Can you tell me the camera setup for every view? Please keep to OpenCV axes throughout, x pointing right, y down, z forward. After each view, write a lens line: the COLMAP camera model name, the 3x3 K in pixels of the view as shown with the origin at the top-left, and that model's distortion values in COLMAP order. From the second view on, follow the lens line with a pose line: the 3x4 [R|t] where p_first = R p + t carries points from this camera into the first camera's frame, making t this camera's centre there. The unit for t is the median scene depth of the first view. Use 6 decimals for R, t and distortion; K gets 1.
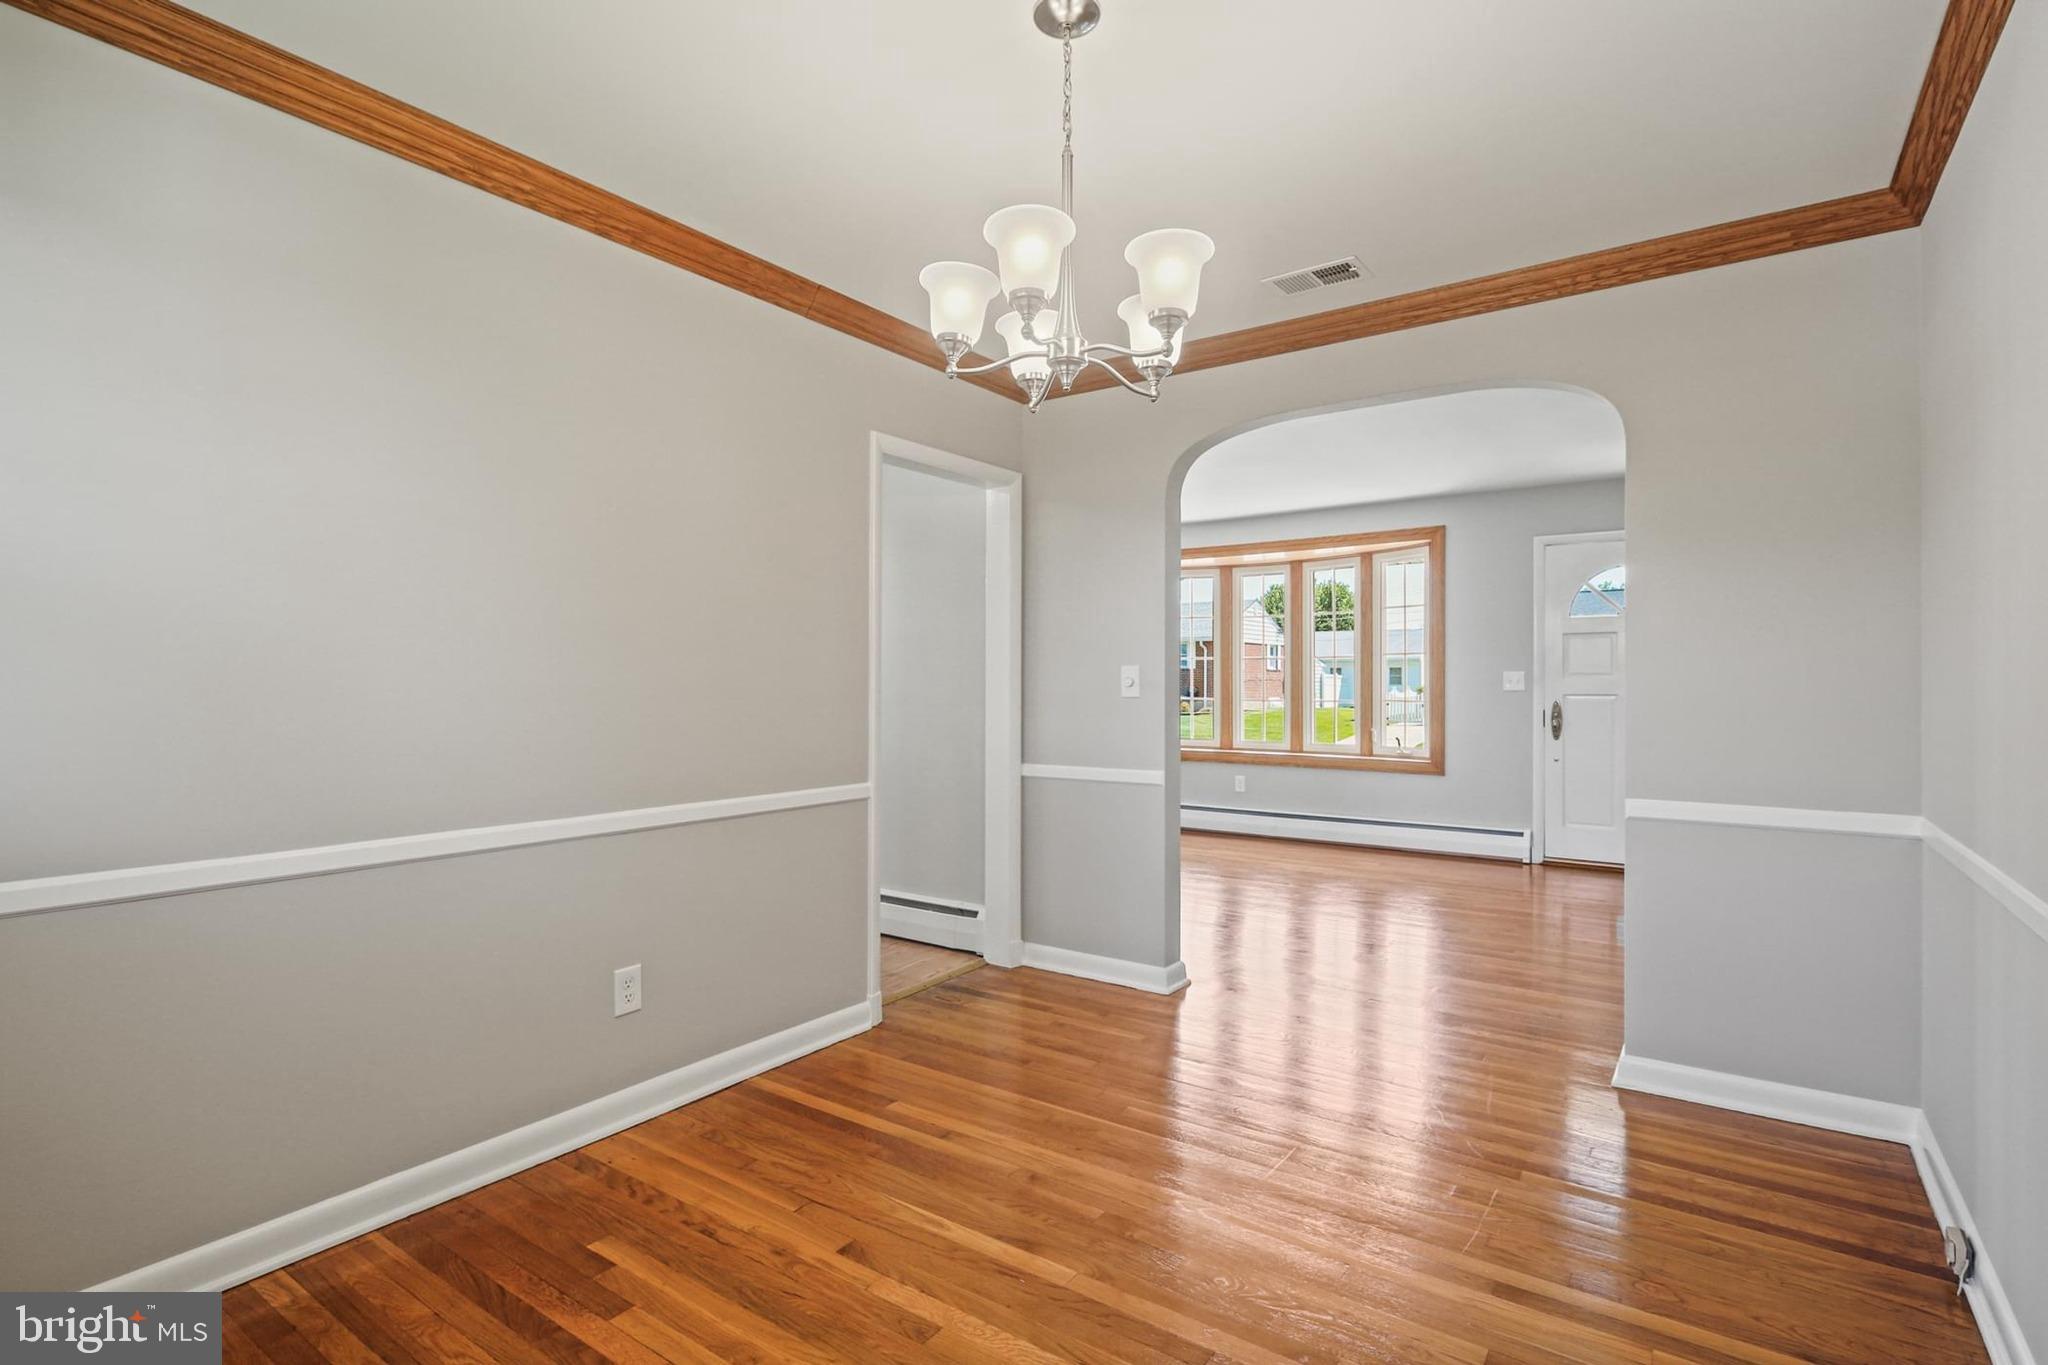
lens RADIAL K [[988.8, 0, 1012.8], [0, 988.8, 681.8], [0, 0, 1]] dist [-0.005351, -0.004742]
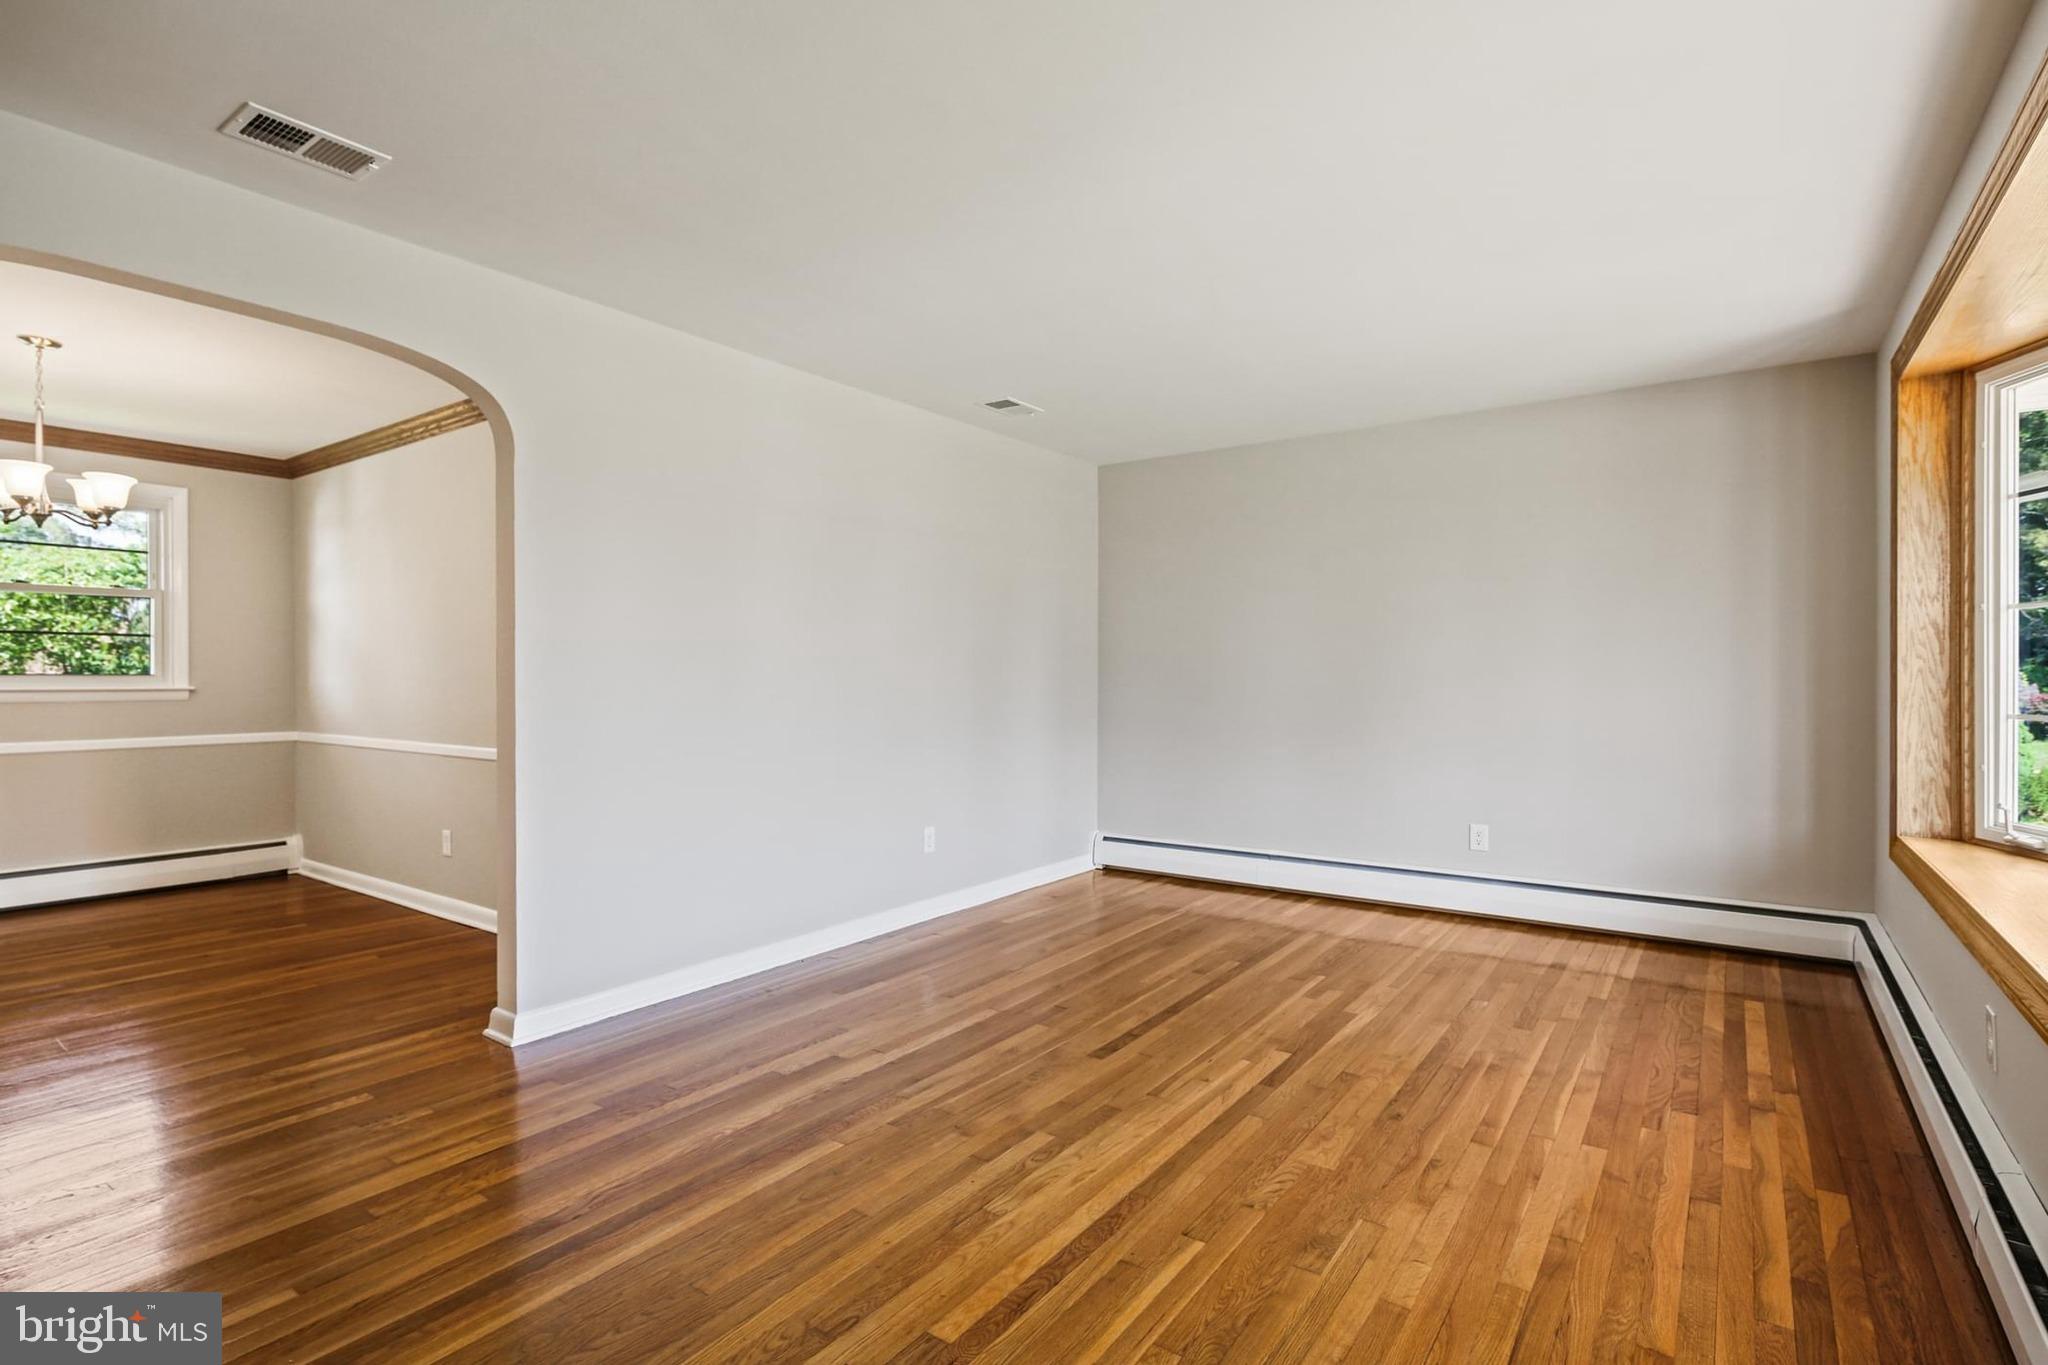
lens RADIAL K [[988.8, 0, 1038.8], [0, 988.8, 684.6], [0, 0, 1]] dist [-0.005351, -0.004742]
pose [[0.007207, 0.003872, -0.999967, 1.545614], [-0.002097, 0.999990, 0.003857, 0.014135], [0.999972, 0.002069, 0.007215, 2.254296]]
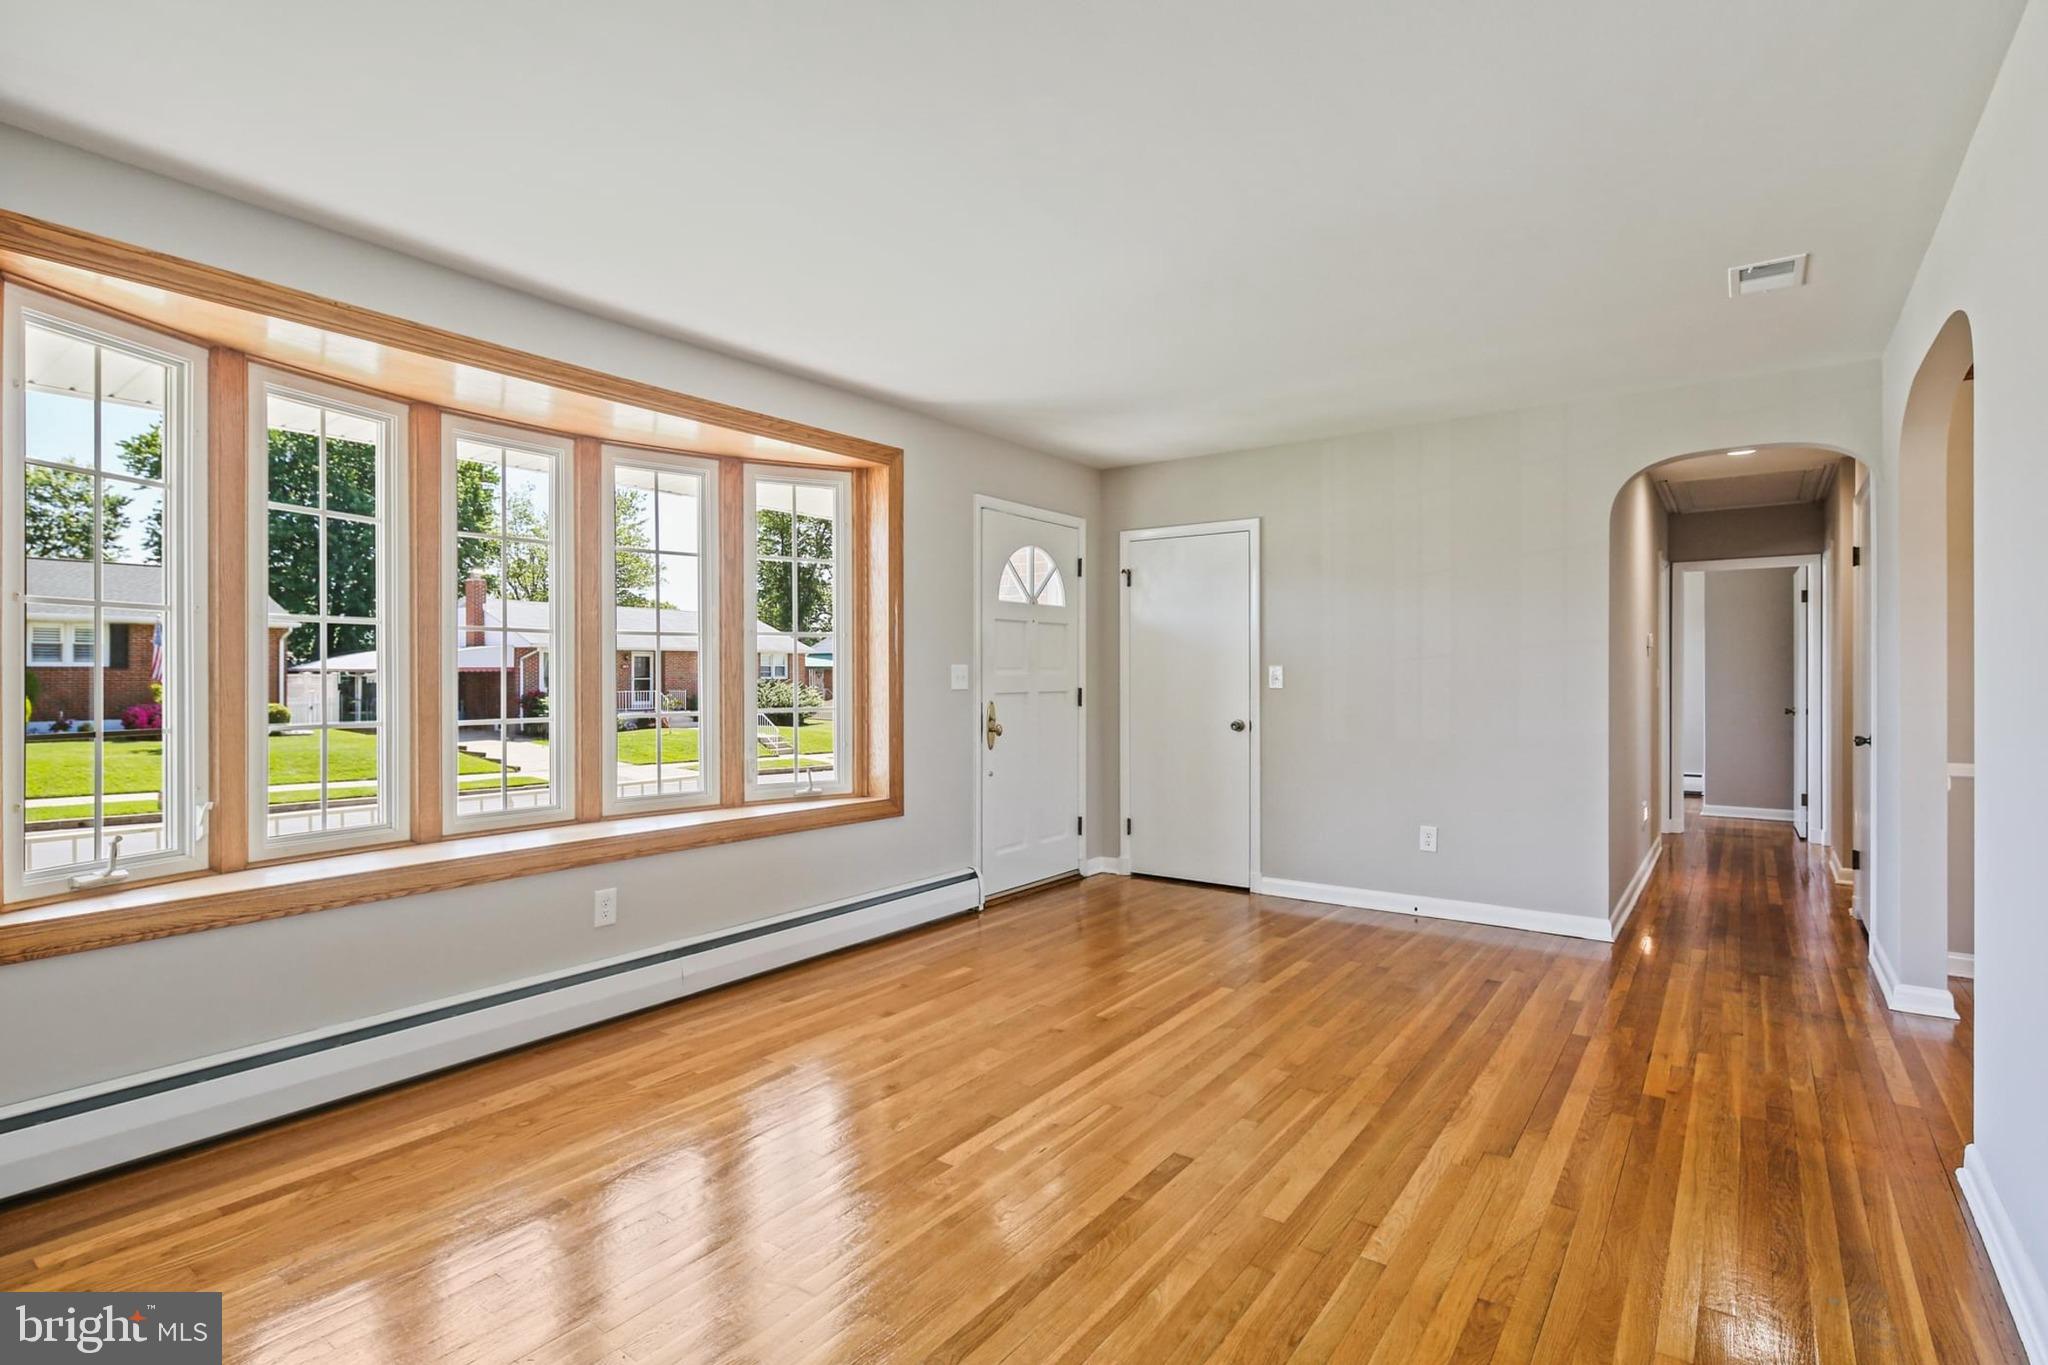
lens RADIAL K [[988.8, 0, 1023.1], [0, 988.8, 678.4], [0, 0, 1]] dist [-0.005351, -0.004742]
pose [[0.015064, 0.000069, 0.999887, -0.685239], [0.007646, 0.999971, -0.000184, 0.000828], [-0.999857, 0.007648, 0.015063, 2.477656]]
